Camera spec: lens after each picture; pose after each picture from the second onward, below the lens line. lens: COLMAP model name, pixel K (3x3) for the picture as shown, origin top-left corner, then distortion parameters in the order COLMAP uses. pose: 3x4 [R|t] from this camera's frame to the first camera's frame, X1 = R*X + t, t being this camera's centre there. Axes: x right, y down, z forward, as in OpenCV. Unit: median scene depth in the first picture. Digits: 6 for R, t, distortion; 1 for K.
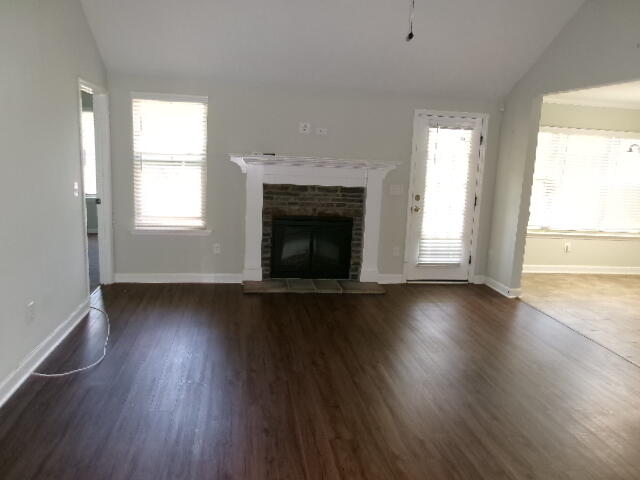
lens RADIAL K [[493.7, 0, 316.9], [0, 493.7, 241.1], [0, 0, 1]] dist [-0.035734, 0.008769]
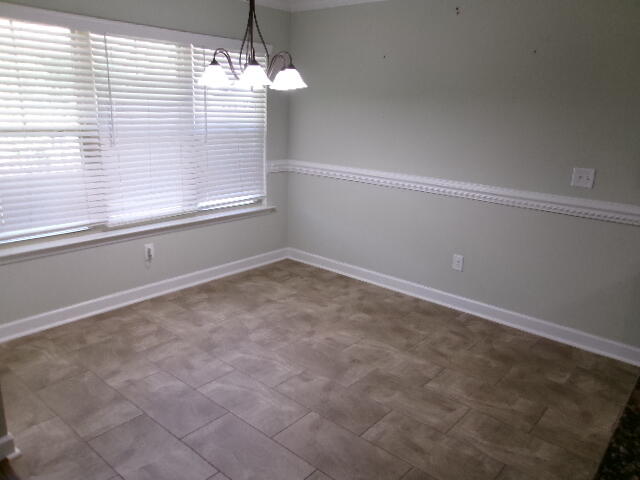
lens RADIAL K [[493.7, 0, 318.3], [0, 493.7, 242.5], [0, 0, 1]] dist [-0.035734, 0.008769]
pose [[0.761678, -0.192536, 0.618689, 0.338600], [0.110336, 0.979428, 0.168960, -0.076589], [-0.638492, -0.060429, 0.767253, 0.484465]]
